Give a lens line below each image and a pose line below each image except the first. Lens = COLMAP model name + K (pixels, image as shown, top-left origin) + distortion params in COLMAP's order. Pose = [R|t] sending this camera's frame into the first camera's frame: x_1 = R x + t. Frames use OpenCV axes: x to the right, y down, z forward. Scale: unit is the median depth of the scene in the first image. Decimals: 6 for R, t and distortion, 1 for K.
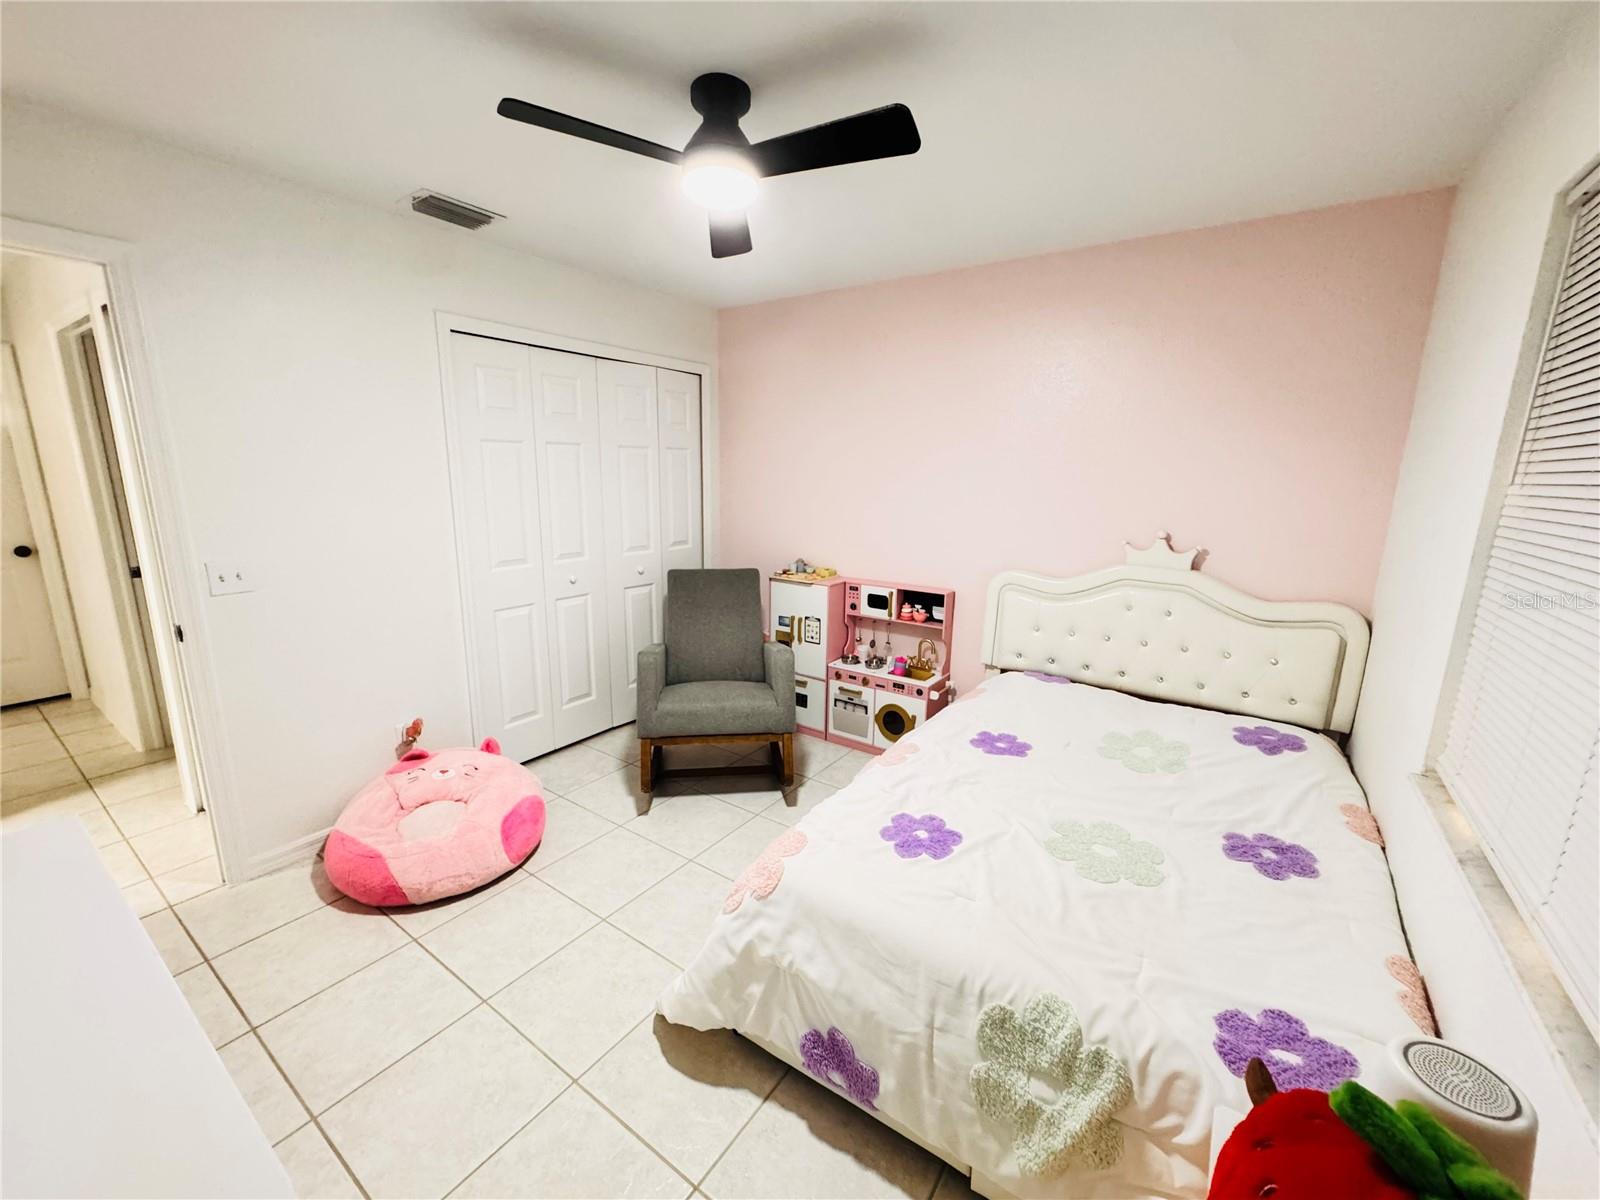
lens RADIAL K [[640.5, 0, 802.4], [0, 640.5, 600.7], [0, 0, 1]] dist [-0.002564, -0.000009]
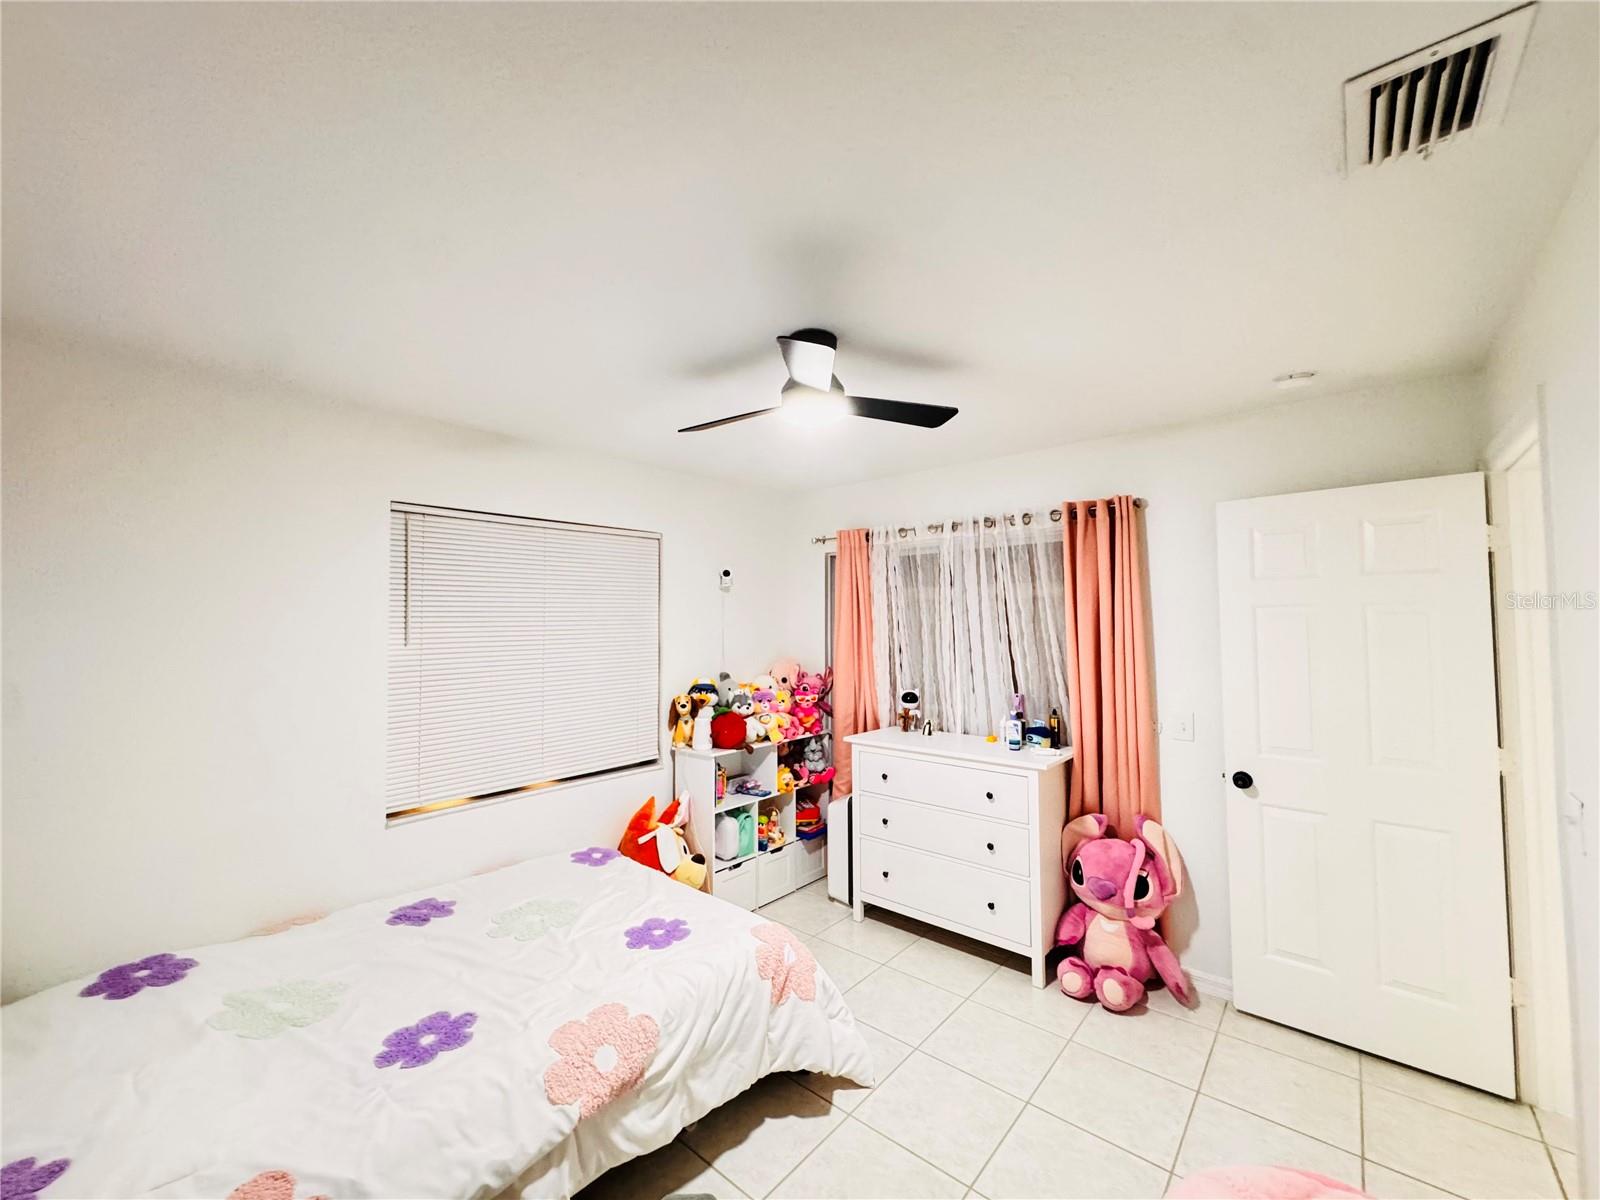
lens RADIAL K [[640.5, 0, 797.8], [0, 640.5, 597.9], [0, 0, 1]] dist [-0.002564, -0.000009]
pose [[-0.994466, -0.004936, 0.104939, -0.123038], [0.012658, 0.985988, 0.166333, -0.275814], [-0.104289, 0.166741, -0.980470, 1.214872]]
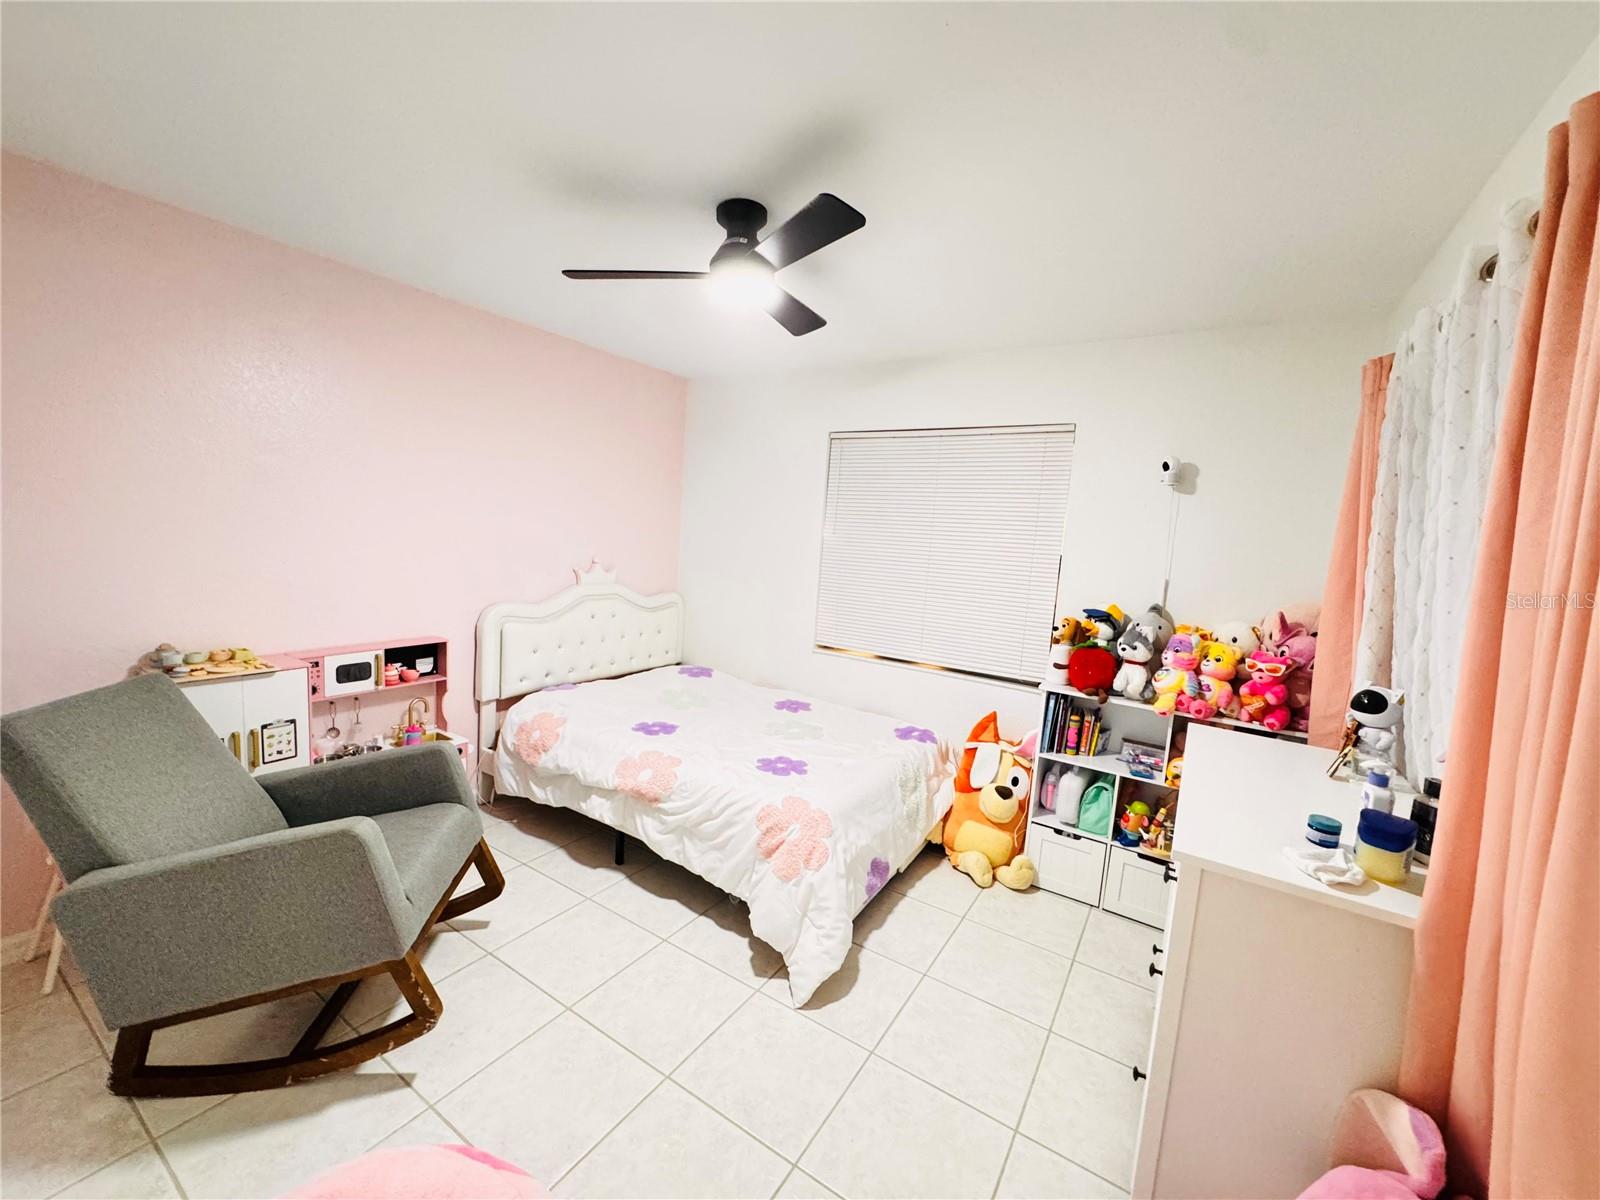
lens RADIAL K [[640.5, 0, 801.2], [0, 640.5, 599.5], [0, 0, 1]] dist [-0.002564, -0.000009]
pose [[-0.037551, -0.128790, 0.990961, -0.743287], [0.142076, 0.980898, 0.132866, -0.126048], [-0.989143, 0.145781, -0.018536, 0.543634]]
